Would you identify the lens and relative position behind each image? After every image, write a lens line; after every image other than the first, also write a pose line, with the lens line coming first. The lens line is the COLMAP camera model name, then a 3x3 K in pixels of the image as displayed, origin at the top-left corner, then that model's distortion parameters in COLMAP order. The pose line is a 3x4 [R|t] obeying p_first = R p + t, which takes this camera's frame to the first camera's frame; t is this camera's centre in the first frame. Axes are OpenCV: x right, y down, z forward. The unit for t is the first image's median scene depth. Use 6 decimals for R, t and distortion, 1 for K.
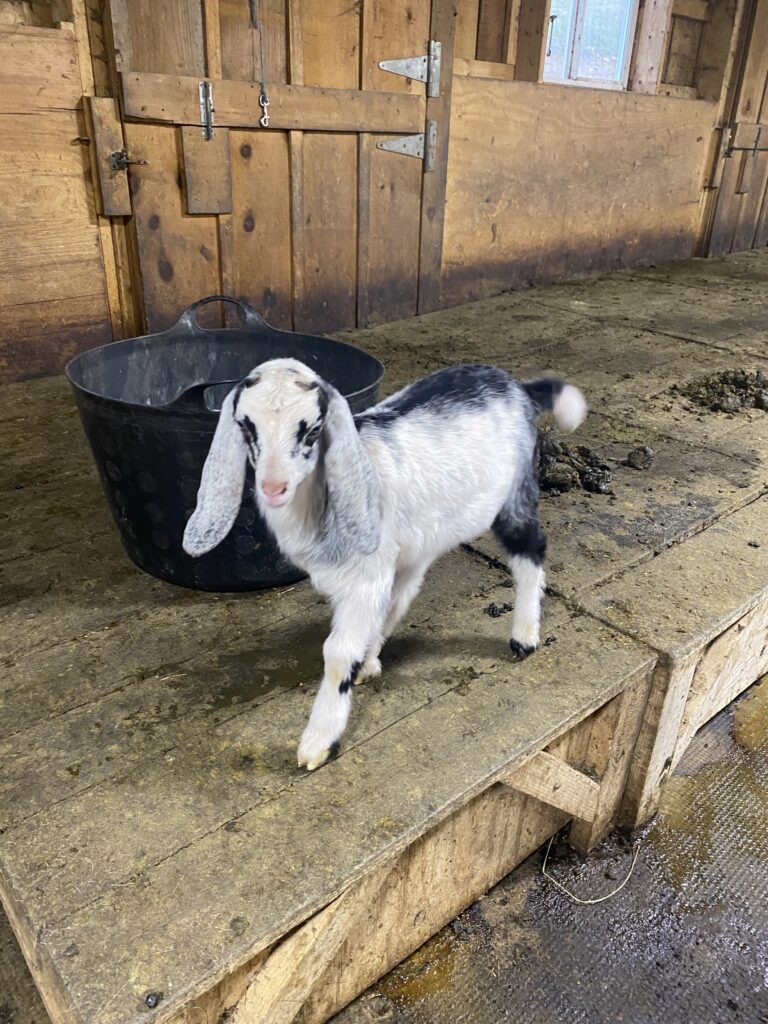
lens RADIAL K [[763.6, 0, 393.8], [0, 763.6, 508.9], [0, 0, 1]] dist [0.005306, -0.000331]
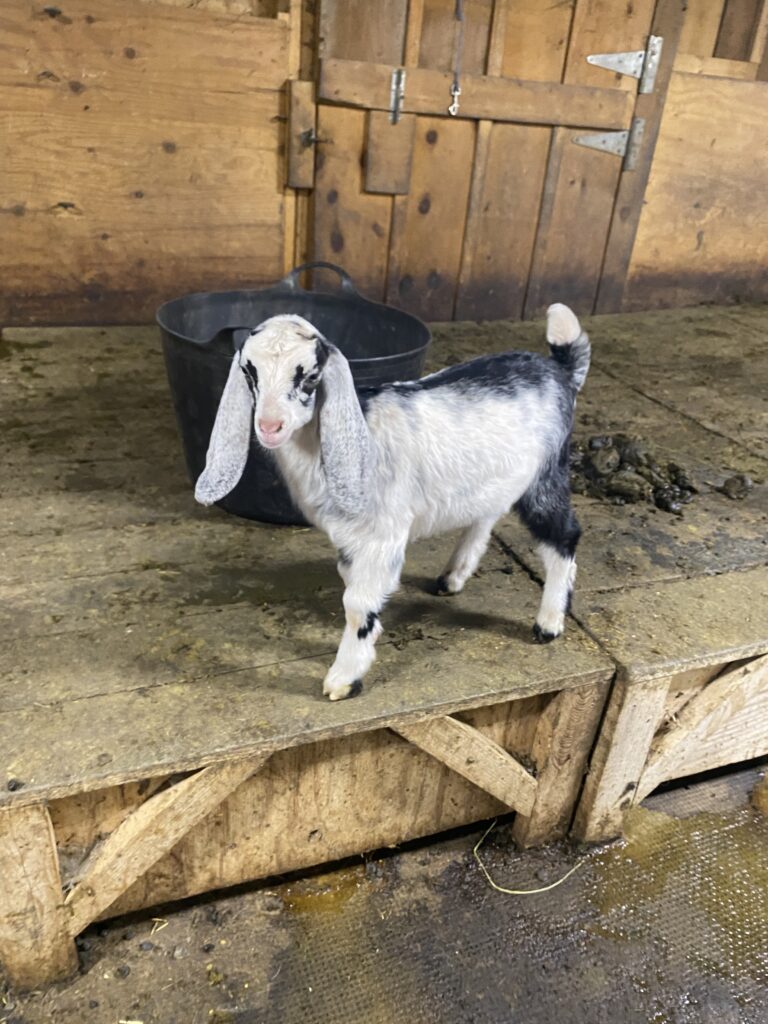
lens RADIAL K [[766.9, 0, 379.4], [0, 766.9, 503.8], [0, 0, 1]] dist [0.001066, -0.000102]
pose [[0.937278, 0.195337, -0.288711, 0.207078], [-0.195055, 0.980332, 0.030043, 0.011604], [0.288901, 0.028156, 0.956945, -0.020243]]
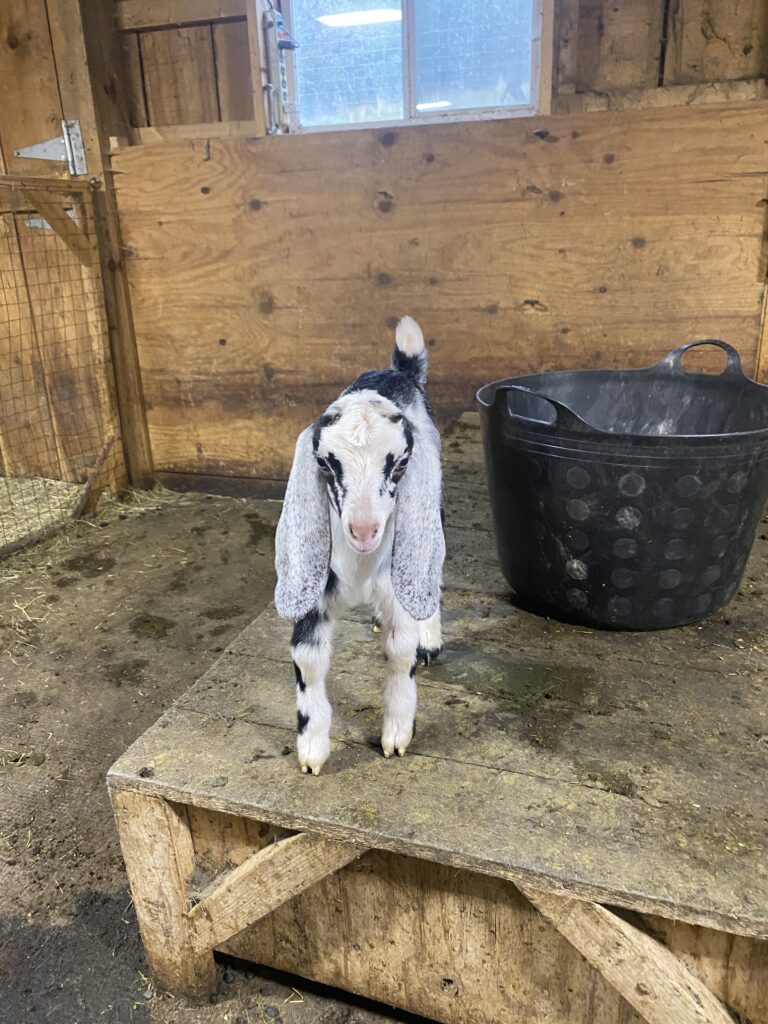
lens RADIAL K [[766.1, 0, 405.6], [0, 766.1, 493.8], [0, 0, 1]] dist [0.027280, -0.036411]
pose [[0.500260, 0.238577, -0.832359, 0.374563], [-0.336190, 0.939393, 0.067201, -0.031227], [0.797945, 0.246213, 0.550148, 0.193005]]
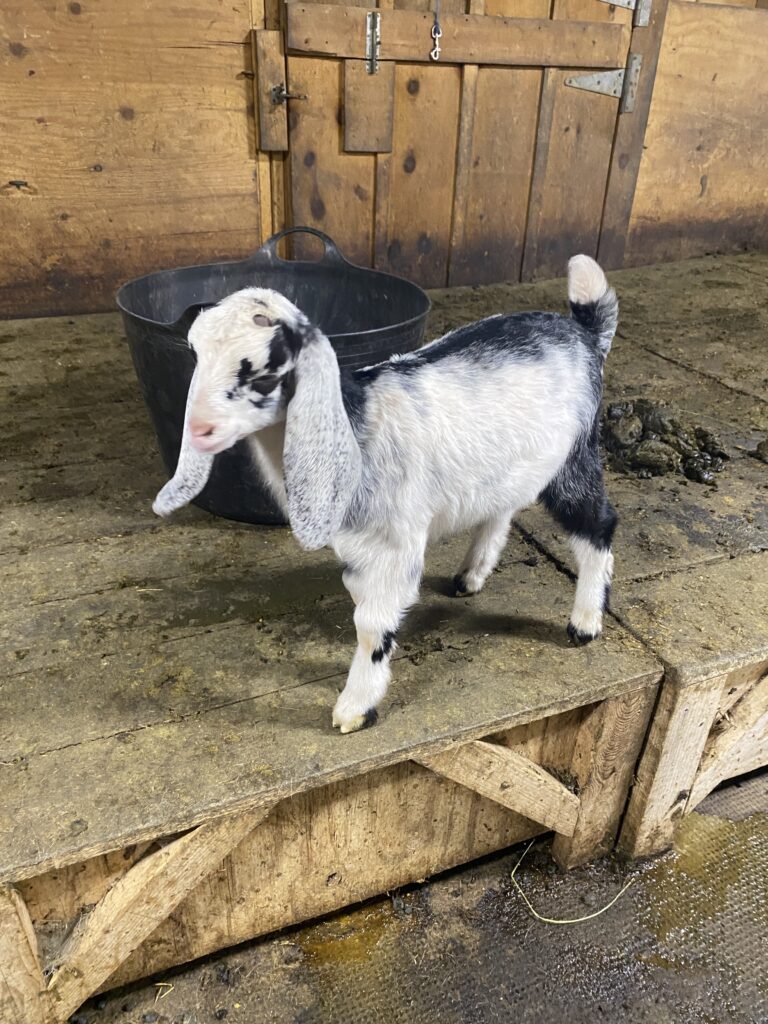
lens RADIAL K [[770.5, 0, 384.0], [0, 770.5, 512.0], [0, 0, 1]] dist [0.001941, 0.002108]
pose [[0.949354, 0.149166, -0.276544, 0.176827], [-0.135269, 0.988419, 0.068779, 0.001082], [0.283601, -0.027888, 0.958537, 0.061141]]
